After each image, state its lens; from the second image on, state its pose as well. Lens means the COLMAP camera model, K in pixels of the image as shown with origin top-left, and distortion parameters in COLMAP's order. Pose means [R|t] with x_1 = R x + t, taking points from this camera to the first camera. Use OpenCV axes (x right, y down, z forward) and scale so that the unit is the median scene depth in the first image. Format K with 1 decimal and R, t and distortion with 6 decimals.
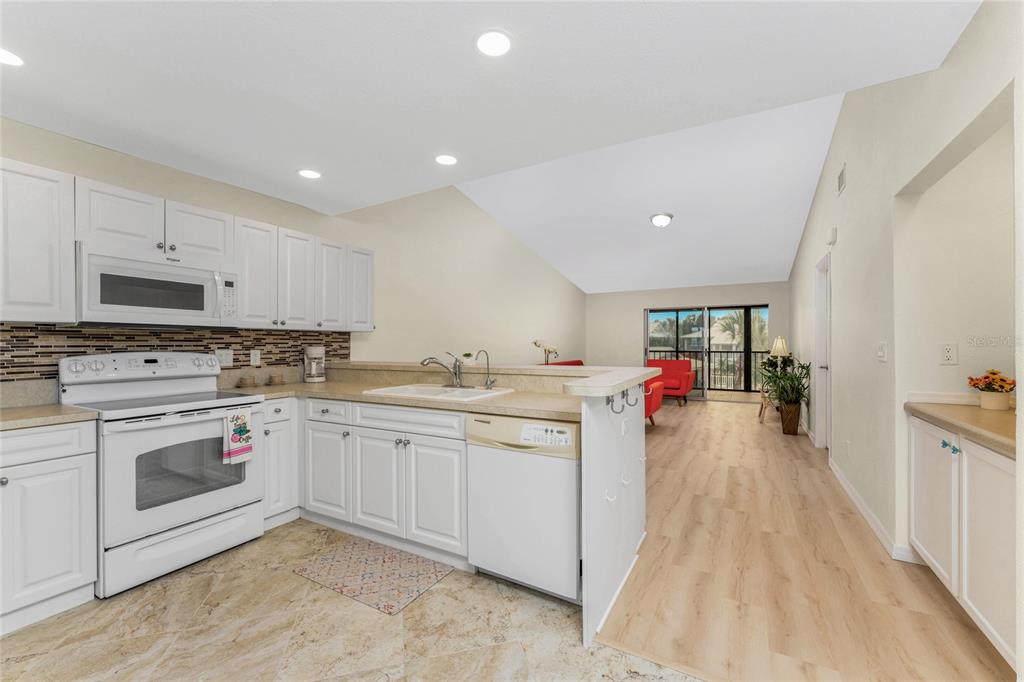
lens RADIAL K [[438.0, 0, 523.8], [0, 438.0, 337.3], [0, 0, 1]] dist [0.001913, -0.000307]
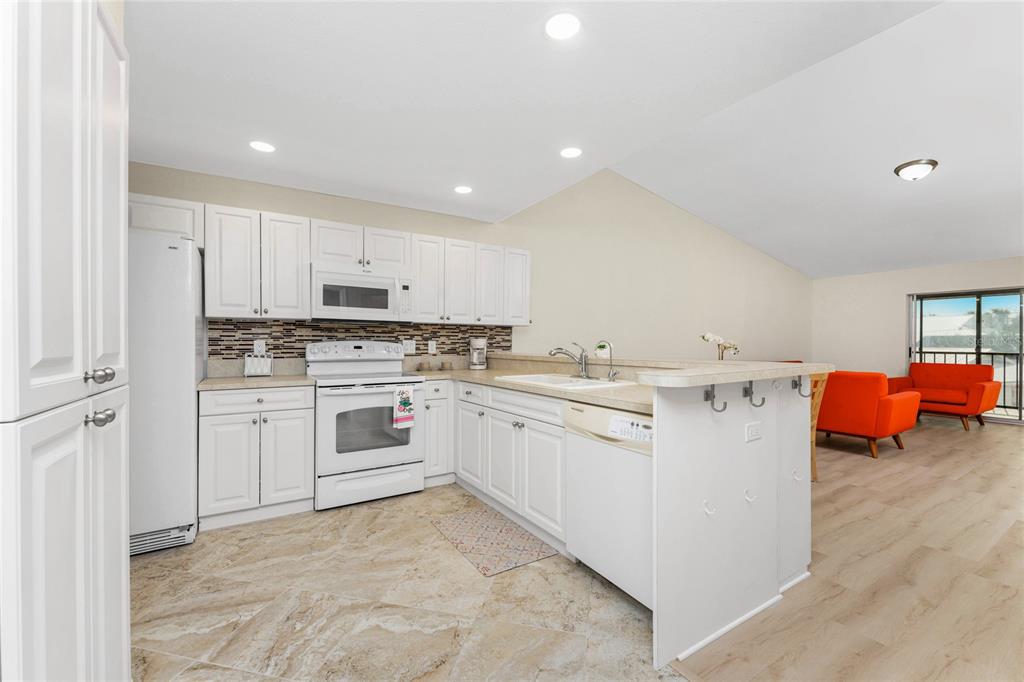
lens RADIAL K [[438.0, 0, 503.6], [0, 438.0, 337.9], [0, 0, 1]] dist [0.001913, -0.000307]
pose [[0.865566, -0.000605, -0.500795, 0.210545], [0.002036, 0.999995, 0.002310, 0.022010], [0.500791, -0.003019, 0.865563, 0.049799]]
